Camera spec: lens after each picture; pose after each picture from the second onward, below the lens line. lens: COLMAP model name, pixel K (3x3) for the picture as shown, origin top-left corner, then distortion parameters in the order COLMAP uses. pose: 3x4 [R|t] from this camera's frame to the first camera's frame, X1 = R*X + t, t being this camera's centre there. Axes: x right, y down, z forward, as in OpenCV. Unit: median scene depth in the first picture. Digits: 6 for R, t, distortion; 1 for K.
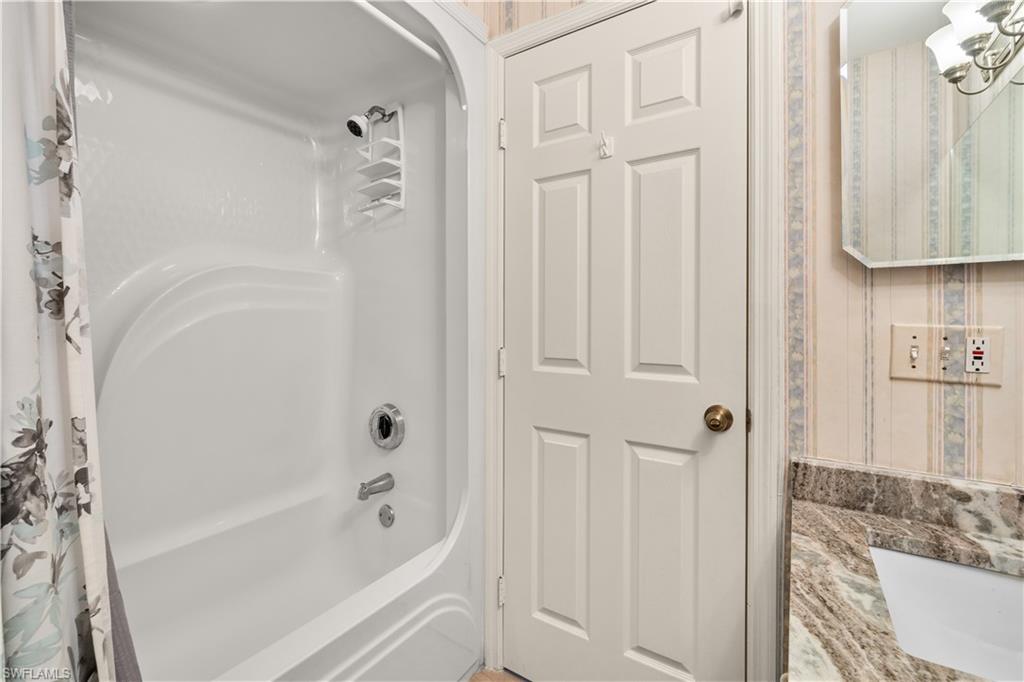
lens RADIAL K [[436.9, 0, 507.2], [0, 436.9, 337.8], [0, 0, 1]] dist [-0.000792, 0.000258]
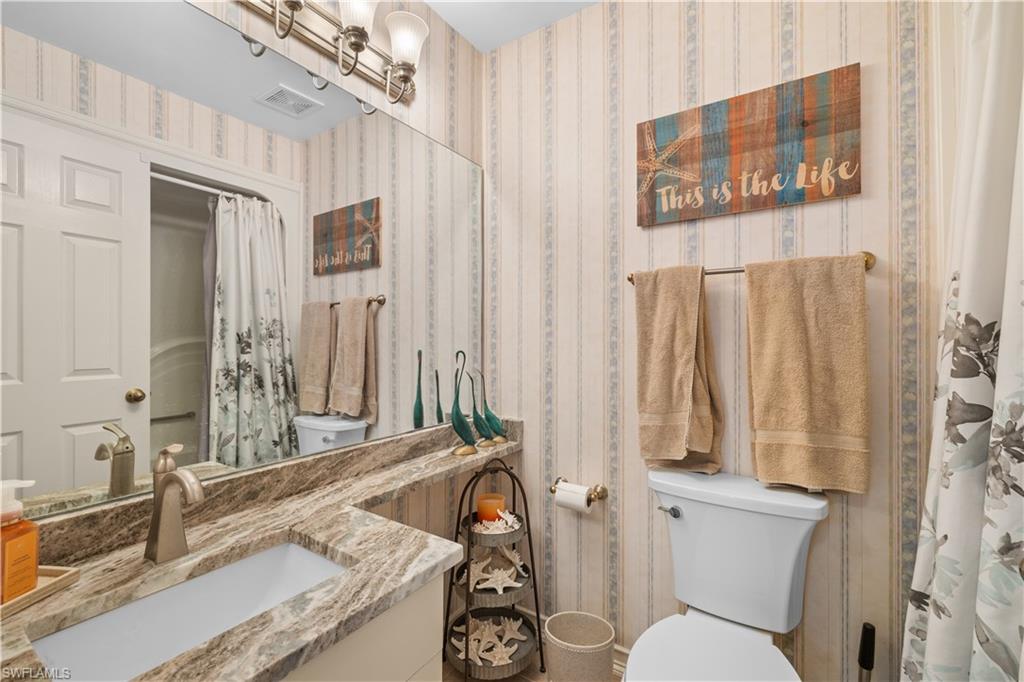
lens RADIAL K [[436.9, 0, 507.2], [0, 436.9, 337.8], [0, 0, 1]] dist [-0.000792, 0.000258]
pose [[-0.999856, 0.000121, -0.016995, 0.352611], [0.000072, 0.999996, 0.002932, -0.049836], [0.016995, 0.002931, -0.999851, 2.070010]]
